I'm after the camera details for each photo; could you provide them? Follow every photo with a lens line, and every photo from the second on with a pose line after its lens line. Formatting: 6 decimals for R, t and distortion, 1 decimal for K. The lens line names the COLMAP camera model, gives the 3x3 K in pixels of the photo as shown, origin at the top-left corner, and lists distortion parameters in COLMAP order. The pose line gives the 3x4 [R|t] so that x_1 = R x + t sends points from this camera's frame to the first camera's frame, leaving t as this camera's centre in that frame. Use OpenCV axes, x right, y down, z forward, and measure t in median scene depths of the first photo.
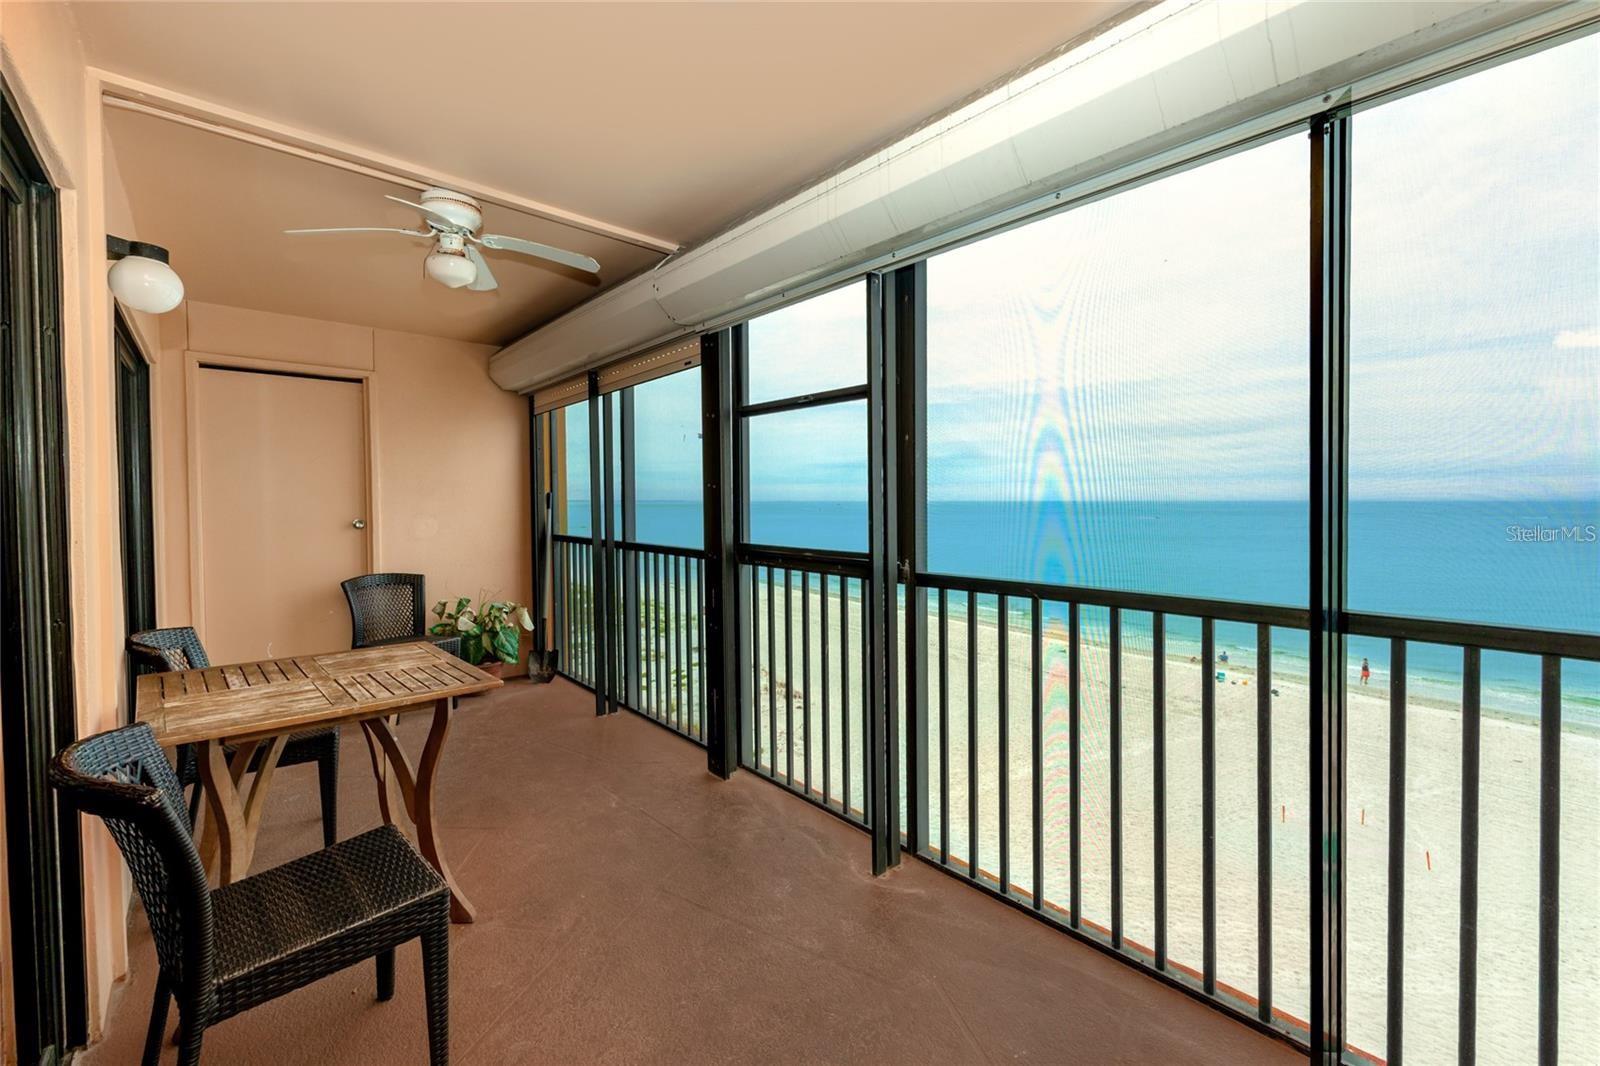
lens RADIAL K [[658.8, 0, 800.0], [0, 658.8, 533.0], [0, 0, 1]] dist [-0.002536, -0.000201]
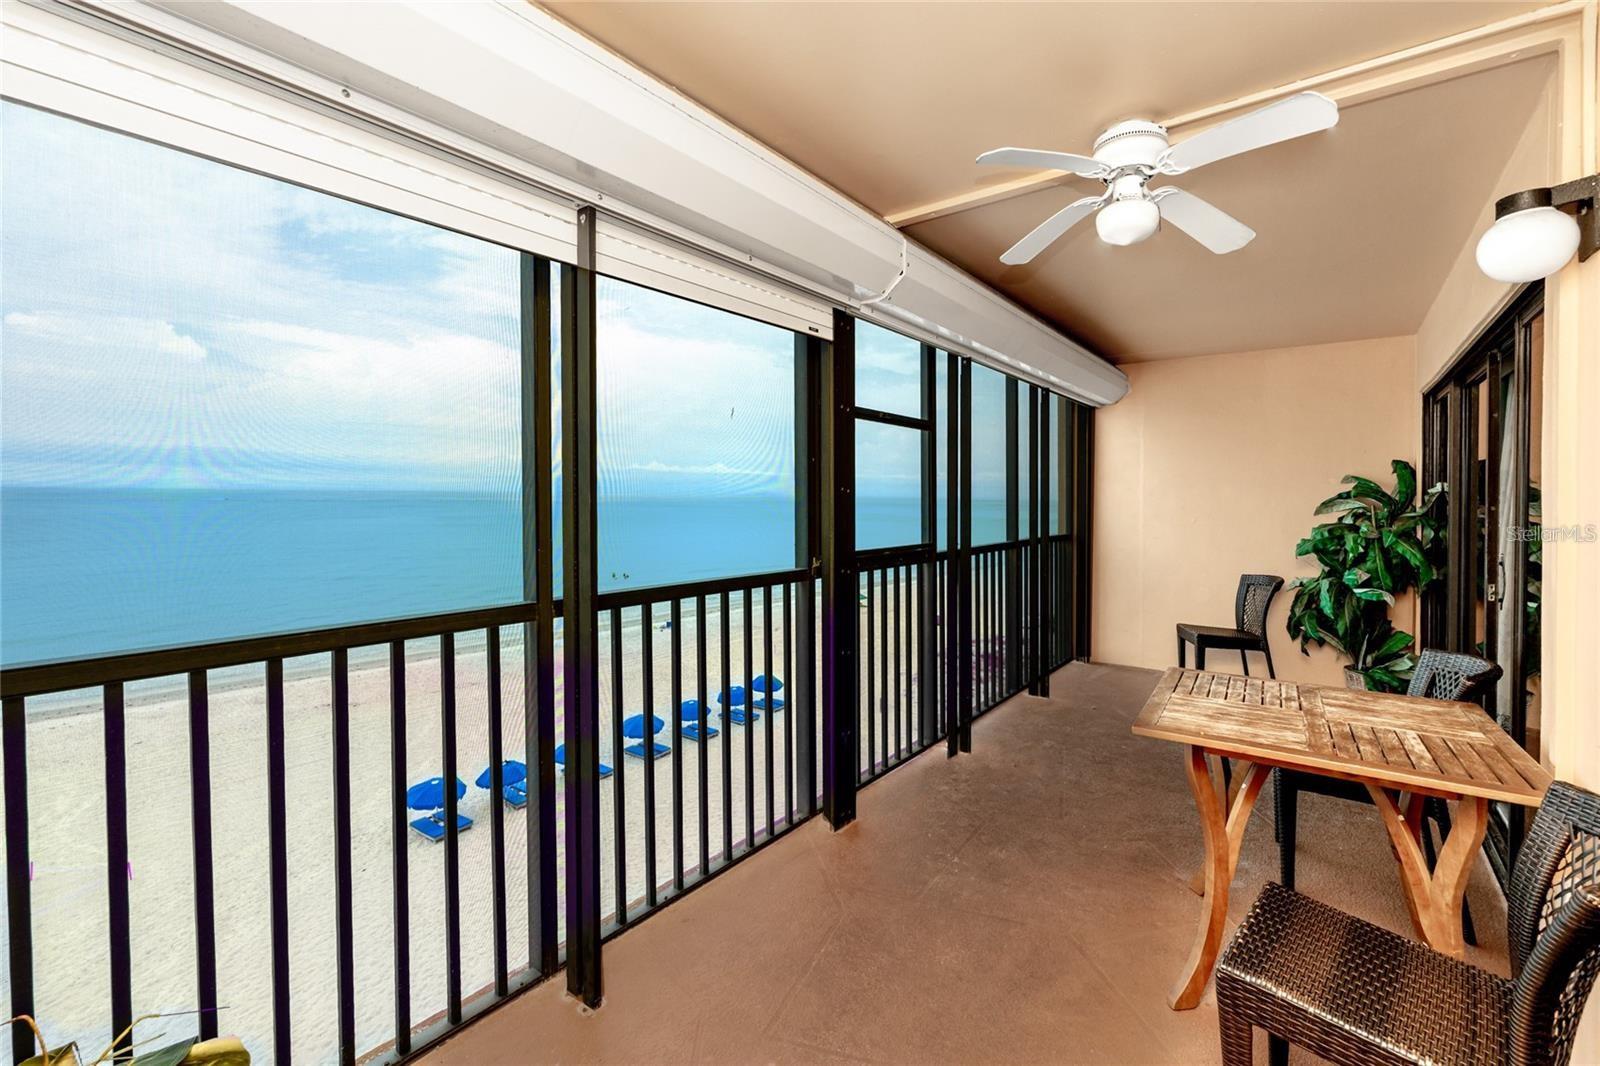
lens RADIAL K [[658.8, 0, 800.0], [0, 658.8, 533.0], [0, 0, 1]] dist [-0.002536, -0.000201]
pose [[-0.163438, -0.028487, 0.986142, -0.985201], [0.066550, 0.996988, 0.039830, -0.051914], [-0.984306, 0.072138, -0.161050, 1.208178]]
